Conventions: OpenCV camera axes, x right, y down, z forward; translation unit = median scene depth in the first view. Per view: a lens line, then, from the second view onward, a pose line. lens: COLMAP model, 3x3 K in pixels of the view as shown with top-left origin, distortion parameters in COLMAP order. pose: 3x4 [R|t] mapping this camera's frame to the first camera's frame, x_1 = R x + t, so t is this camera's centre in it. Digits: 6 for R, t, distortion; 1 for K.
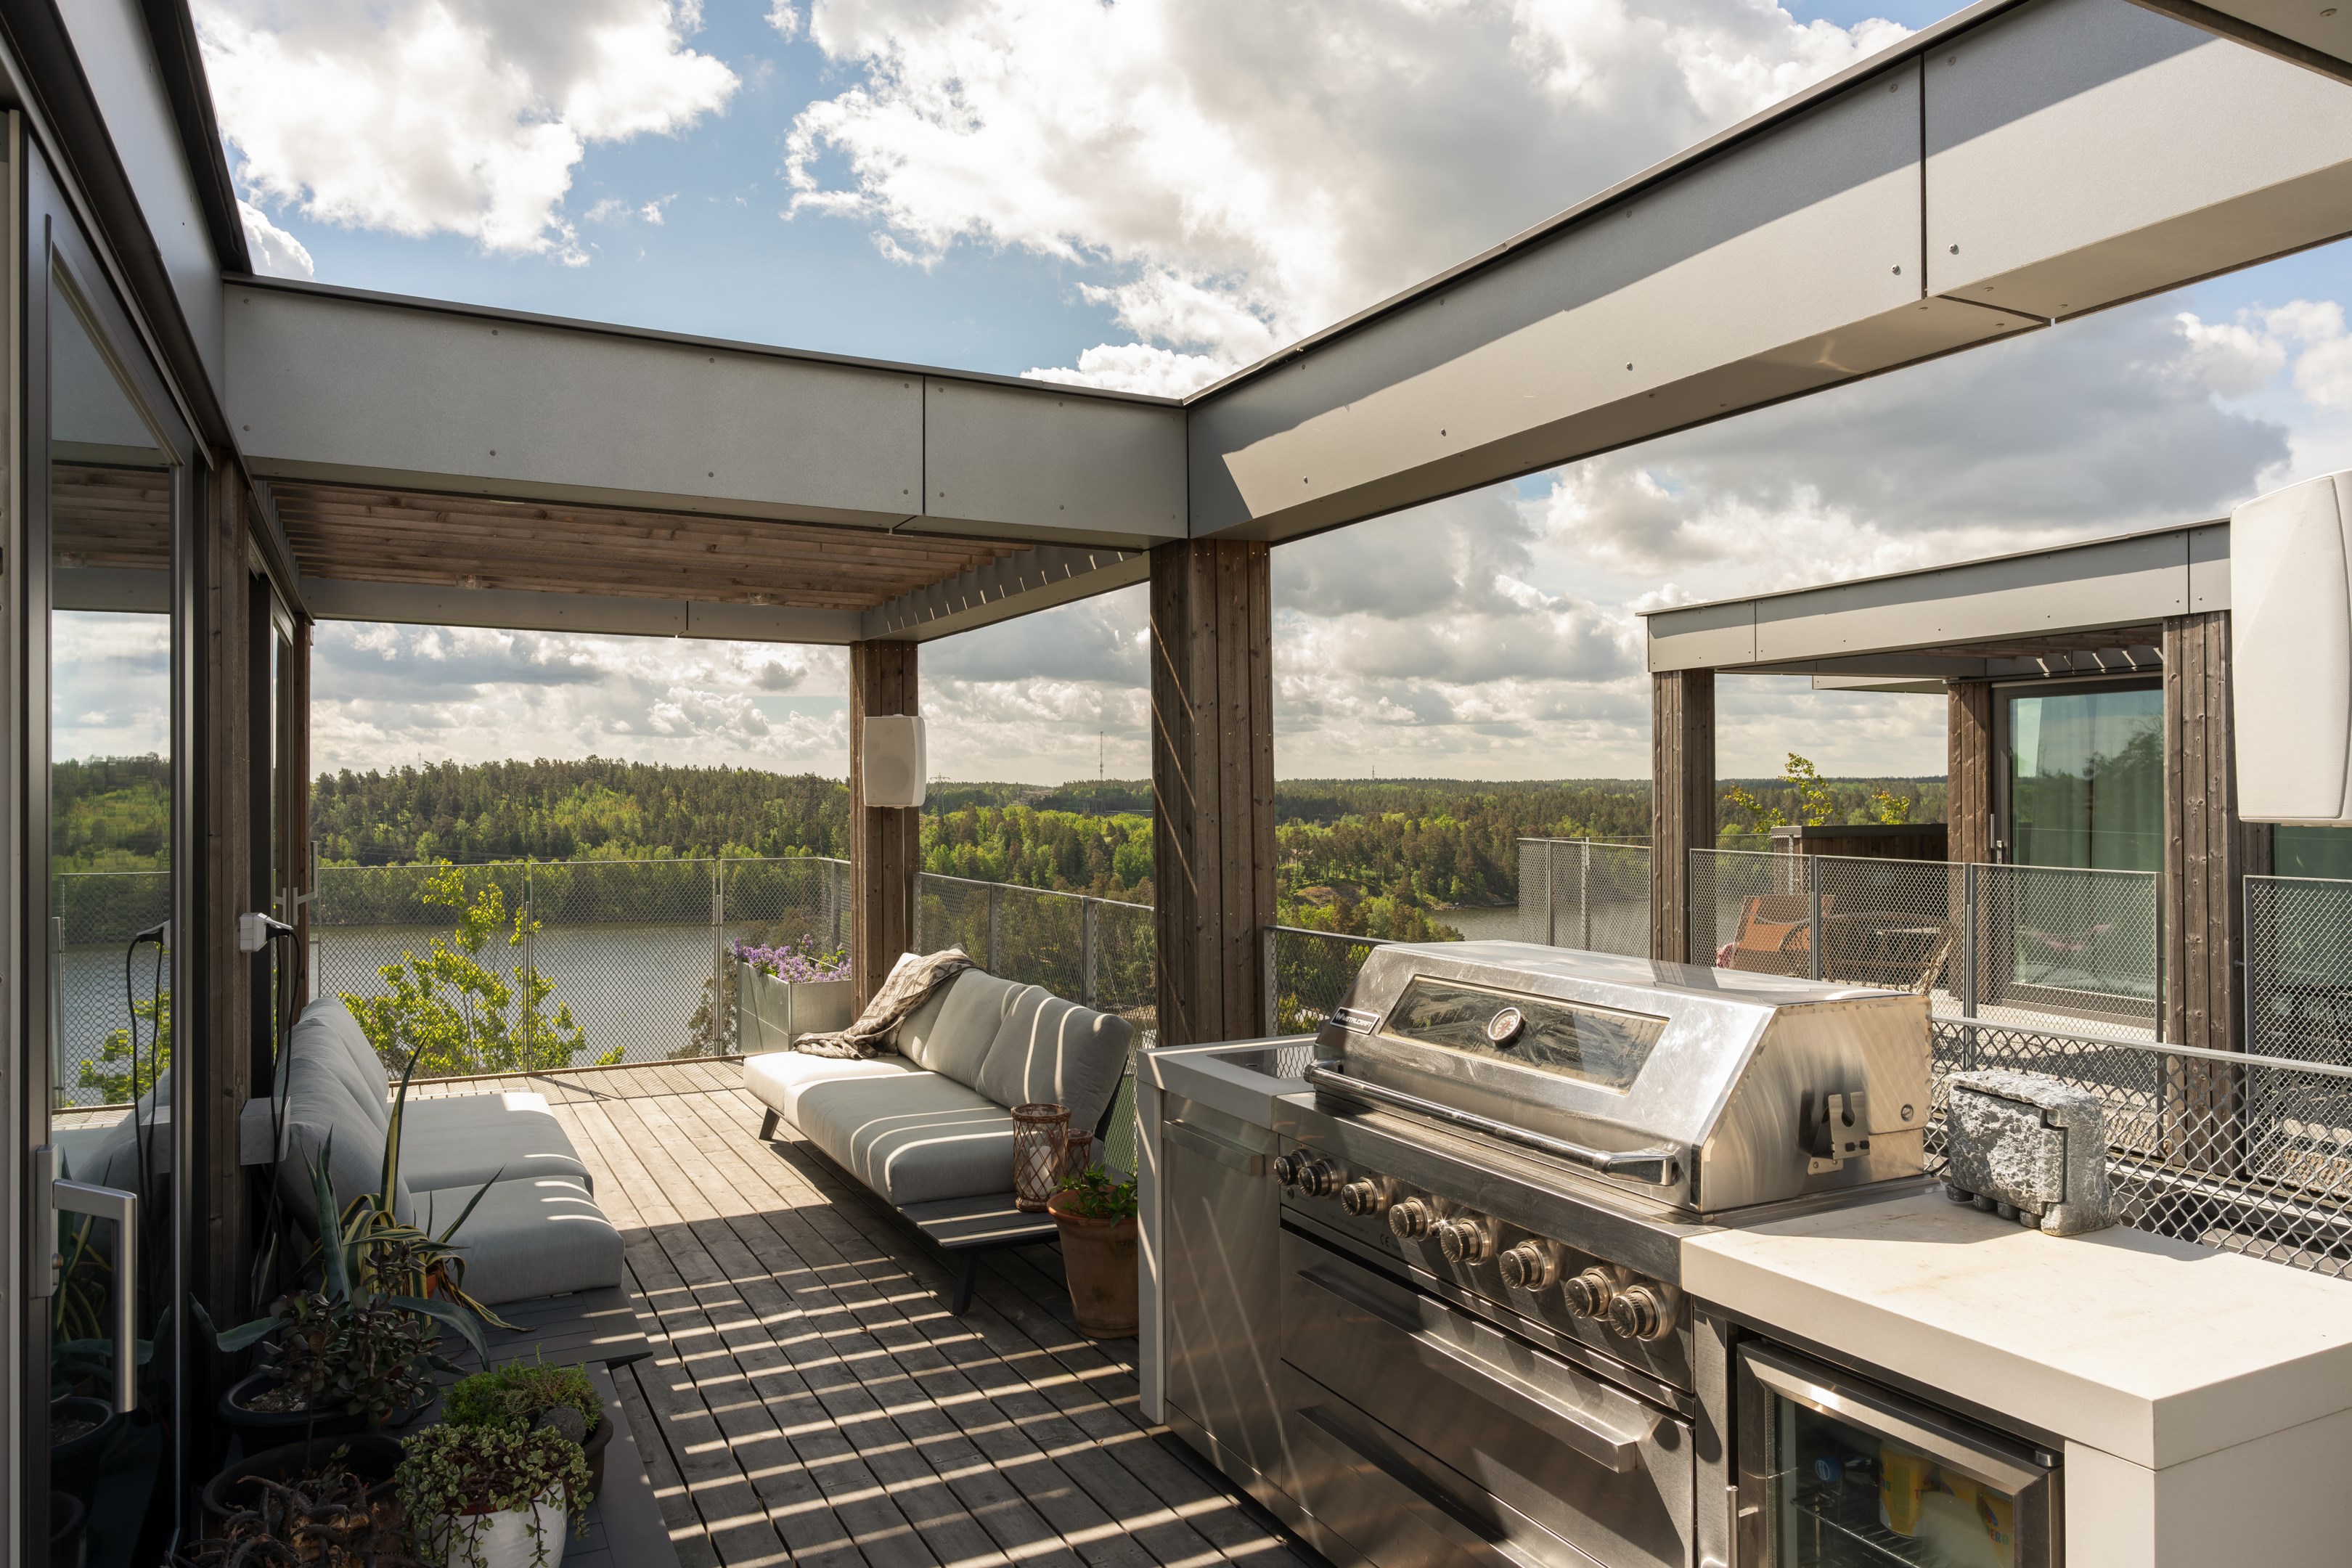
lens RADIAL K [[1497.2, 0, 1140.7], [0, 1497.2, 779.9], [0, 0, 1]] dist [0.000881, 0.003558]
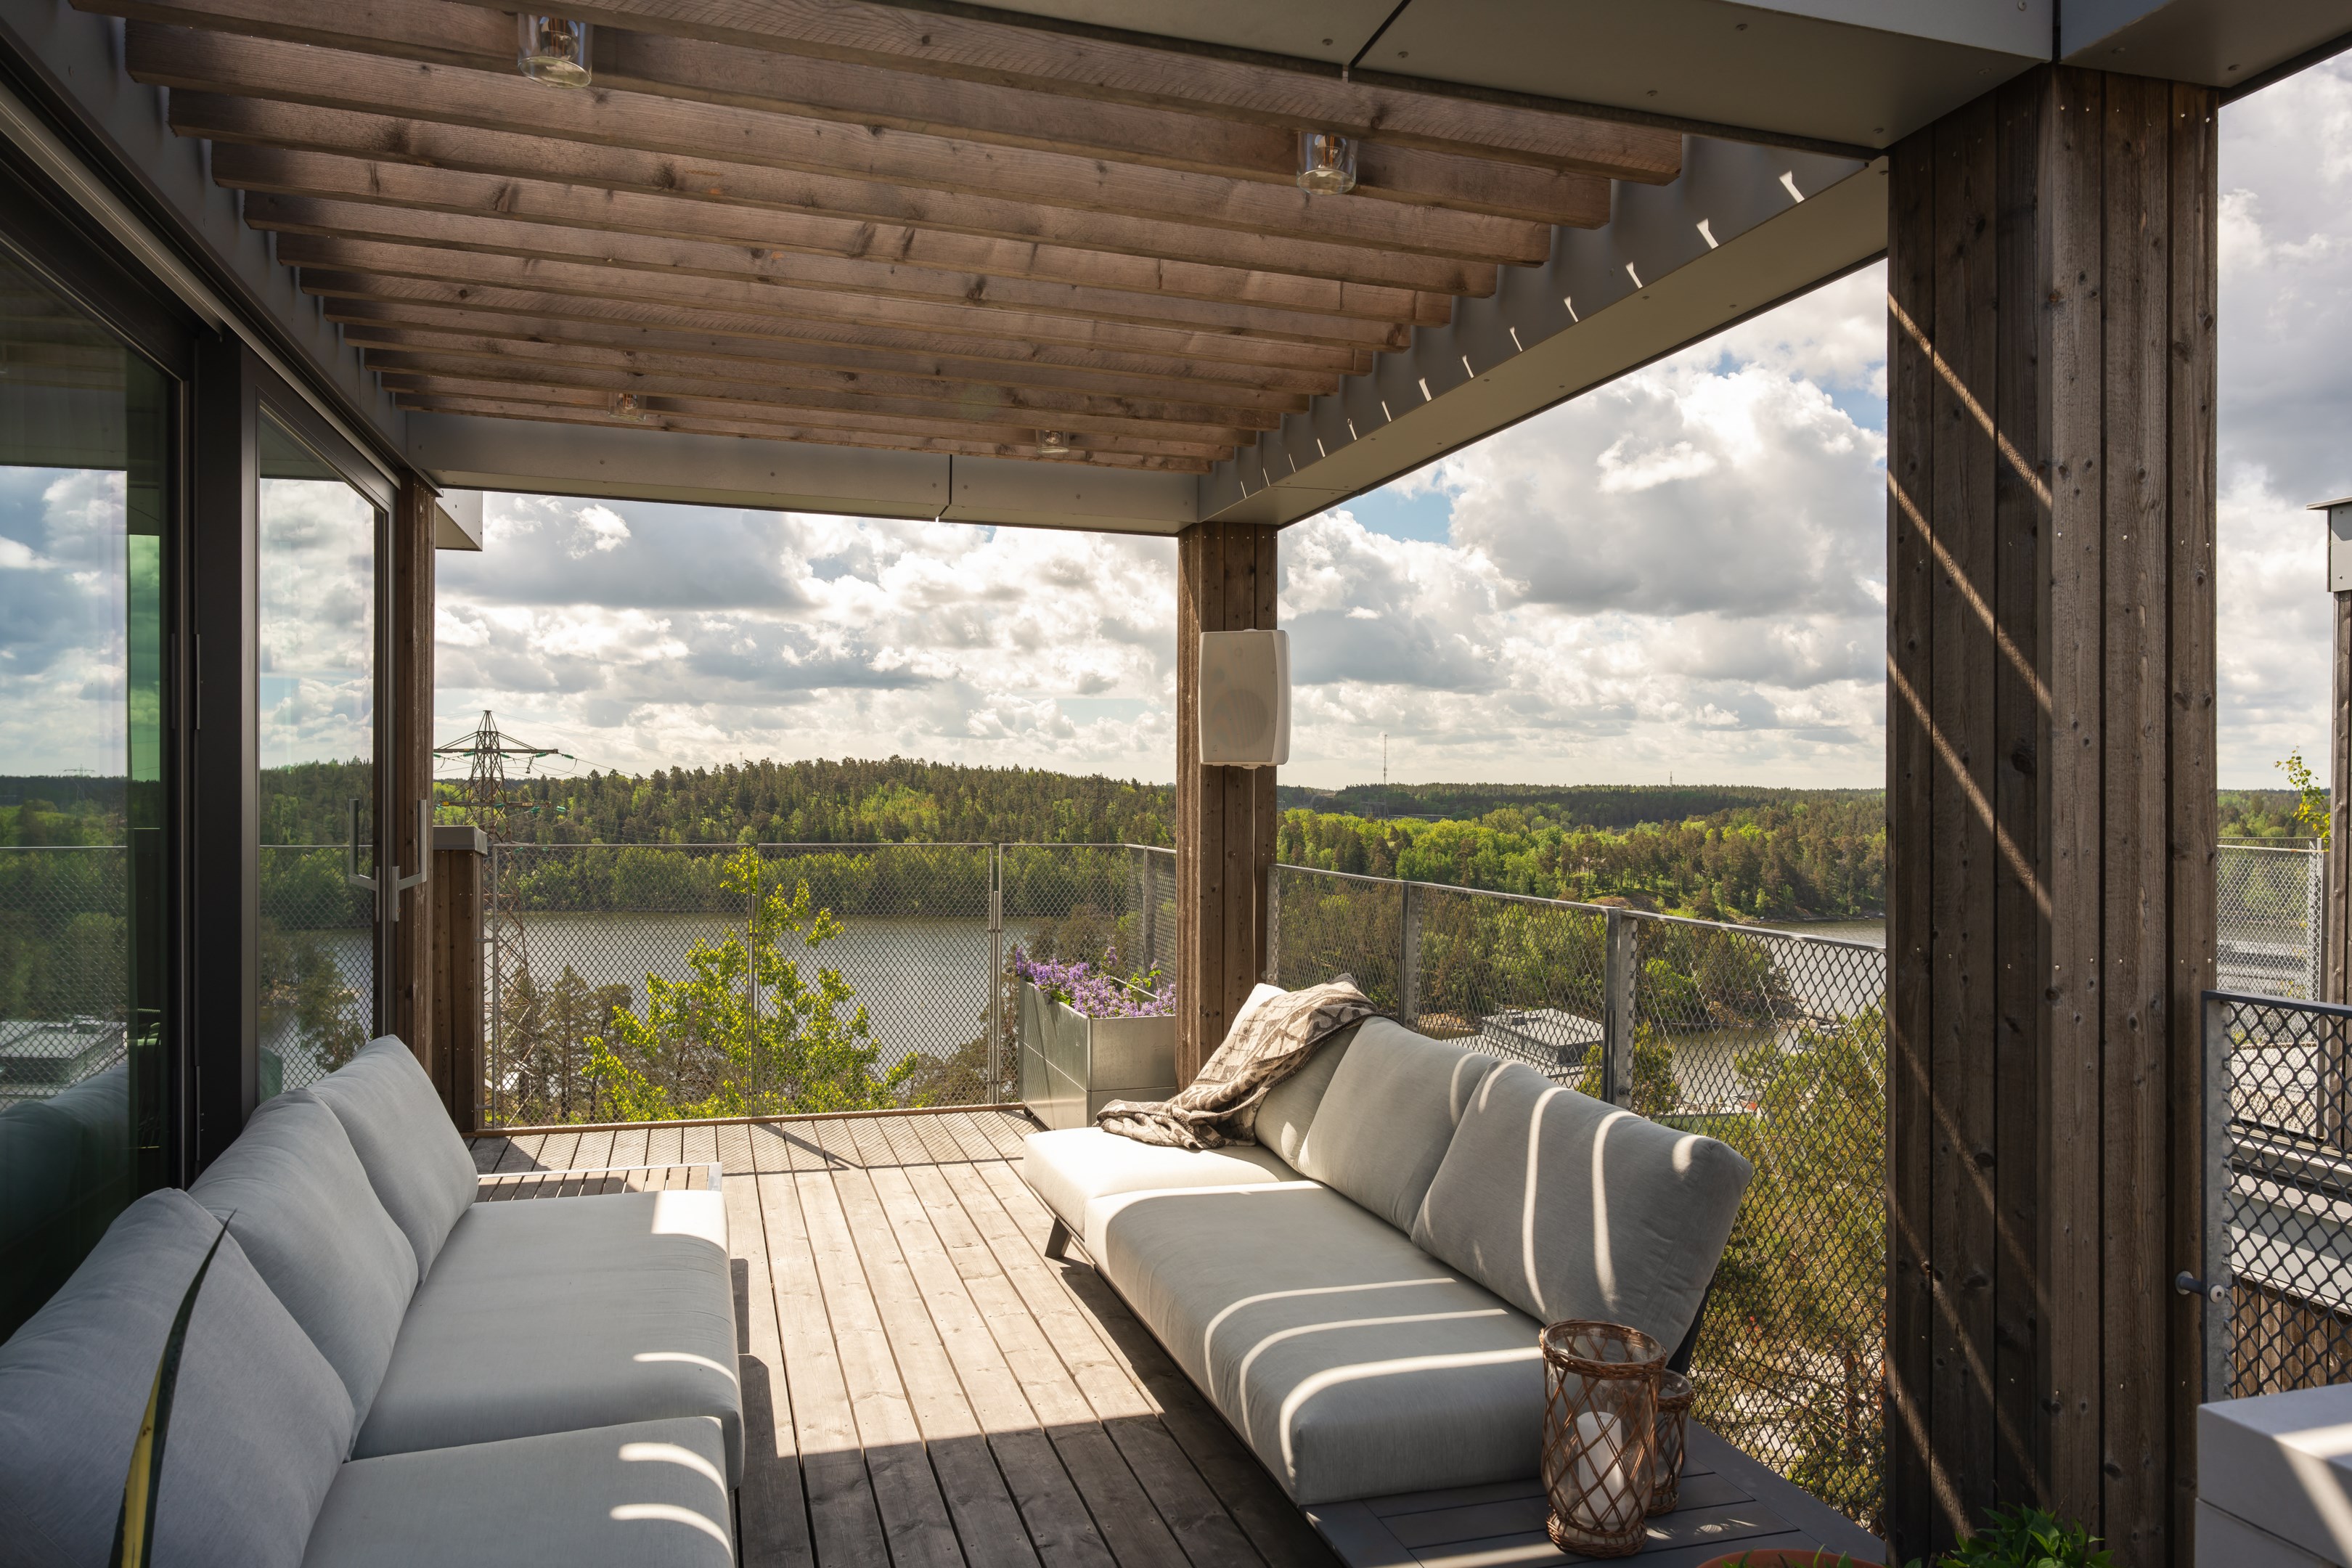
lens RADIAL K [[1497.2, 0, 1174.6], [0, 1497.2, 813.3], [0, 0, 1]] dist [0.000881, 0.003558]
pose [[0.986187, 0.013357, -0.165094, -0.114665], [-0.009998, 0.999726, 0.021163, 0.034643], [0.165332, -0.019220, 0.986051, 0.449808]]
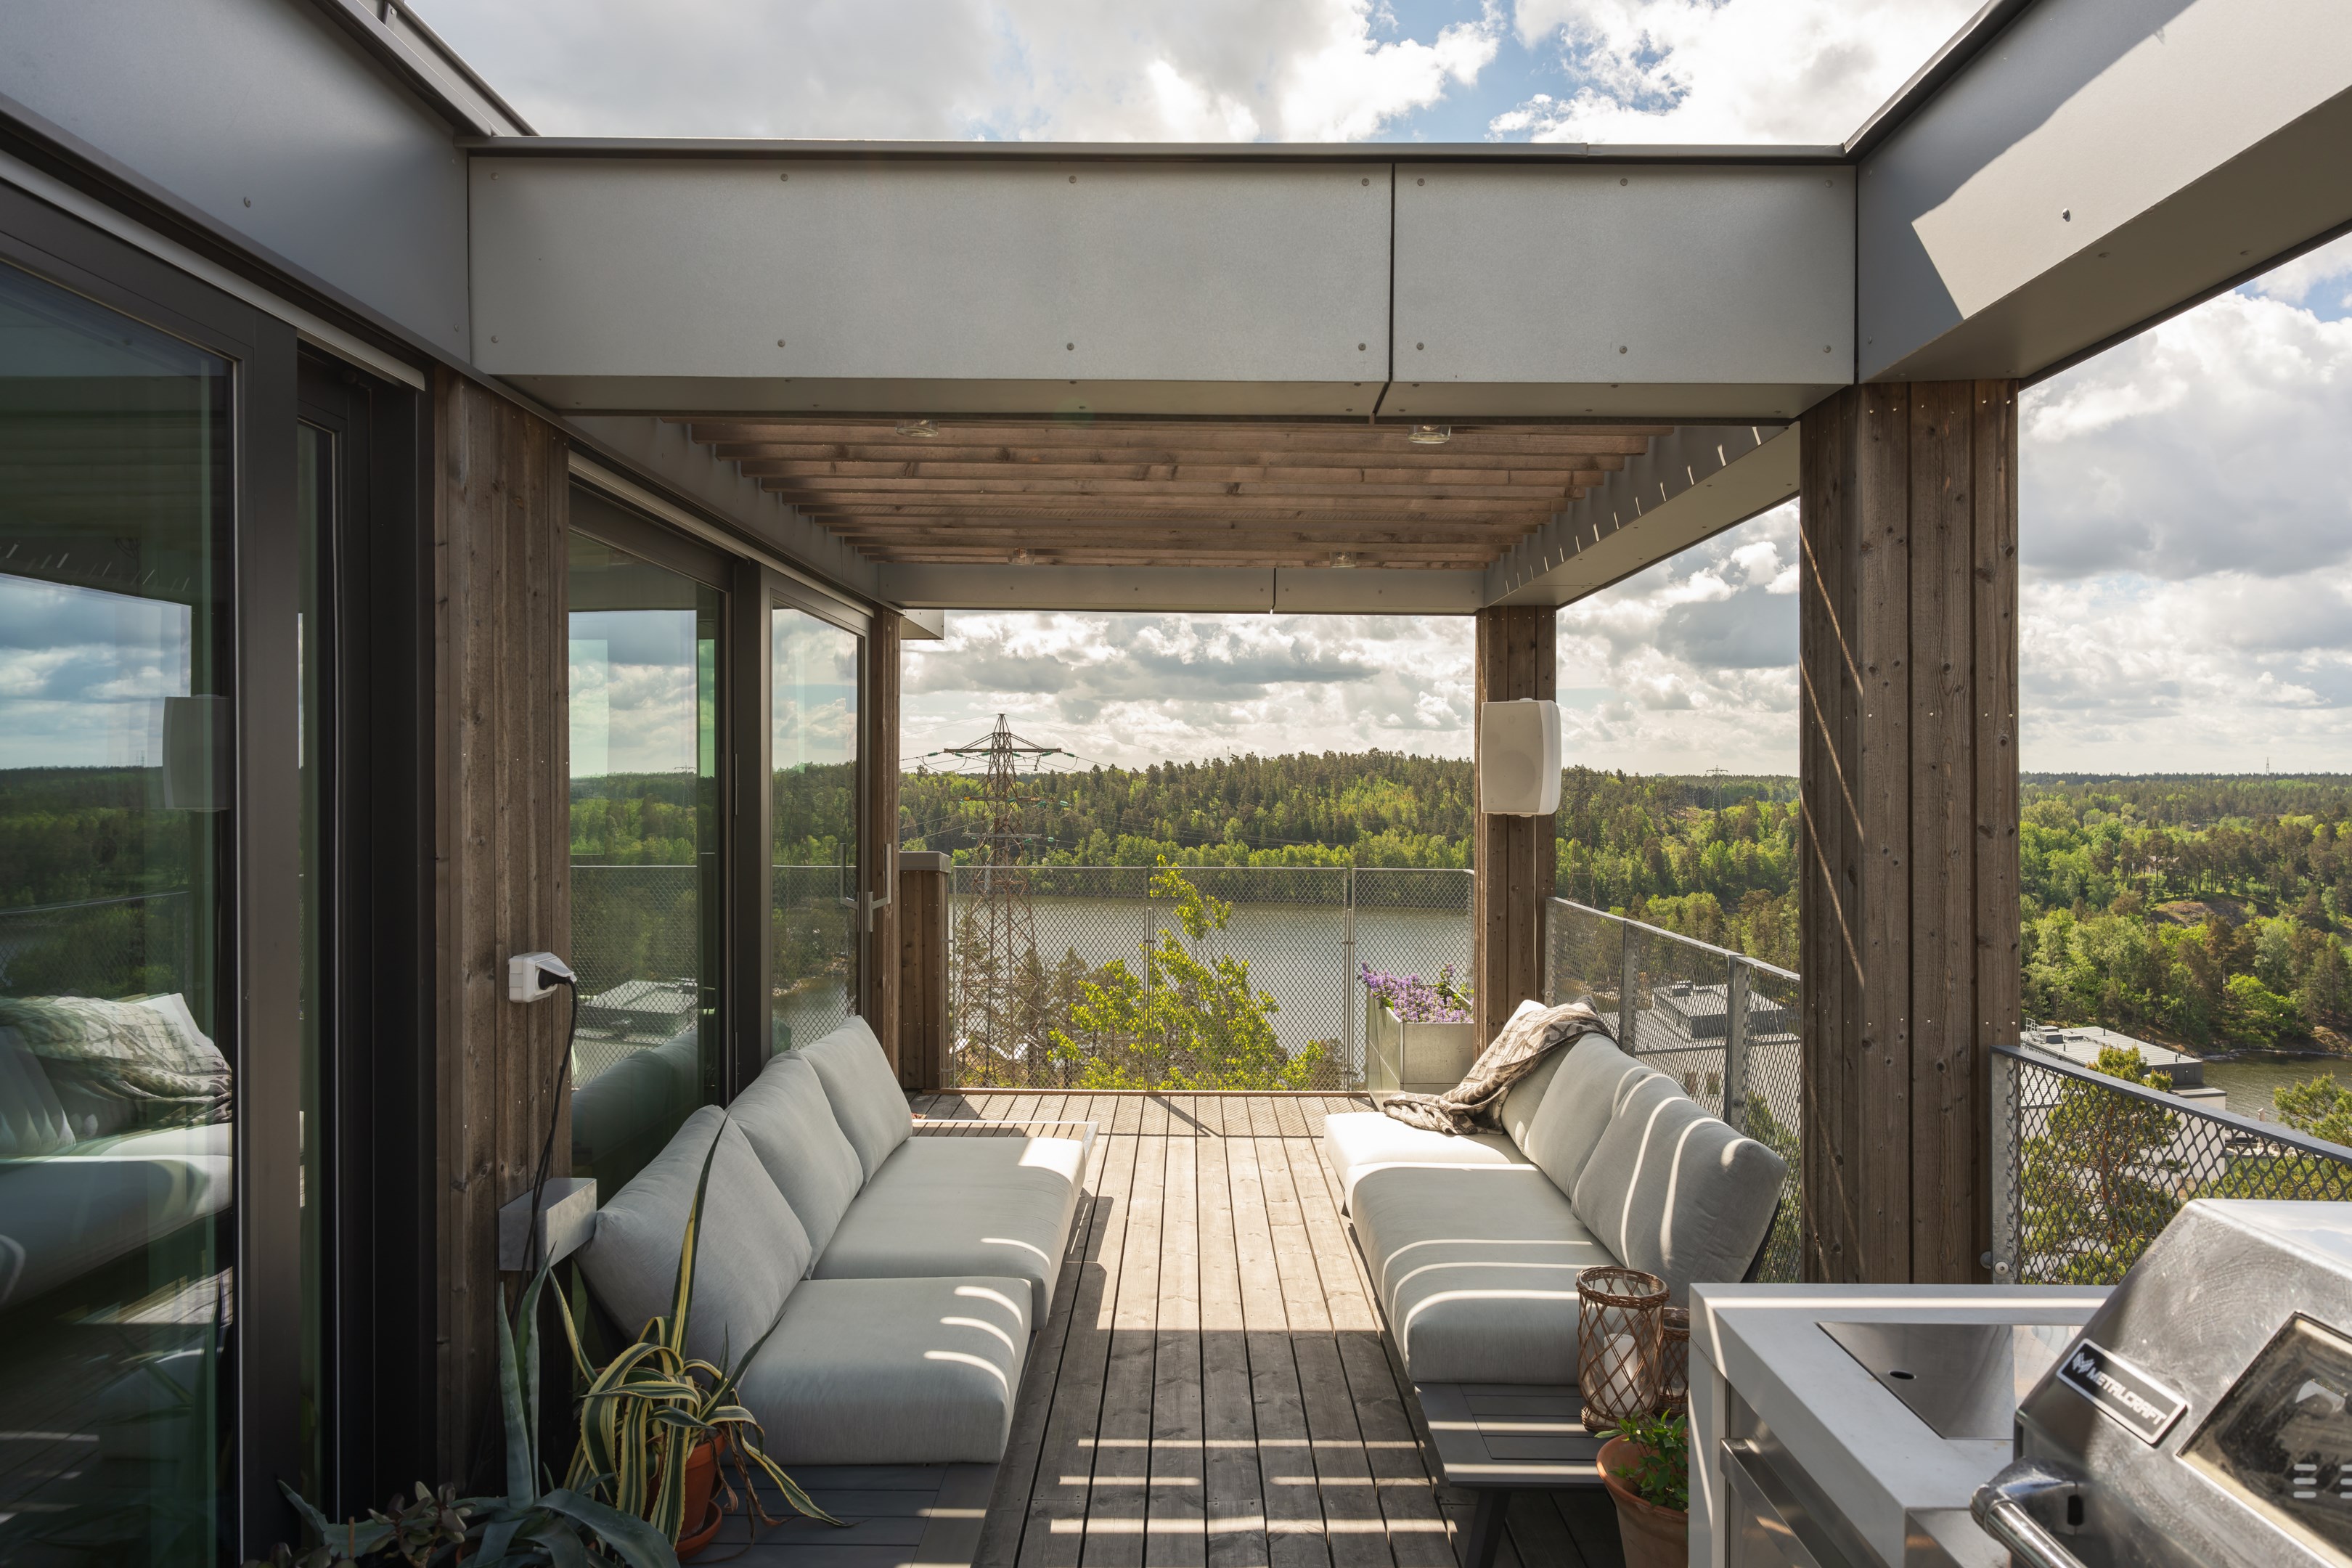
lens RADIAL K [[1497.2, 0, 1205.8], [0, 1497.2, 805.8], [0, 0, 1]] dist [0.000881, 0.003558]
pose [[0.895186, 0.013792, -0.445479, 0.056191], [-0.003818, 0.999722, 0.023279, -0.006496], [0.445677, -0.019138, 0.894989, 0.292121]]
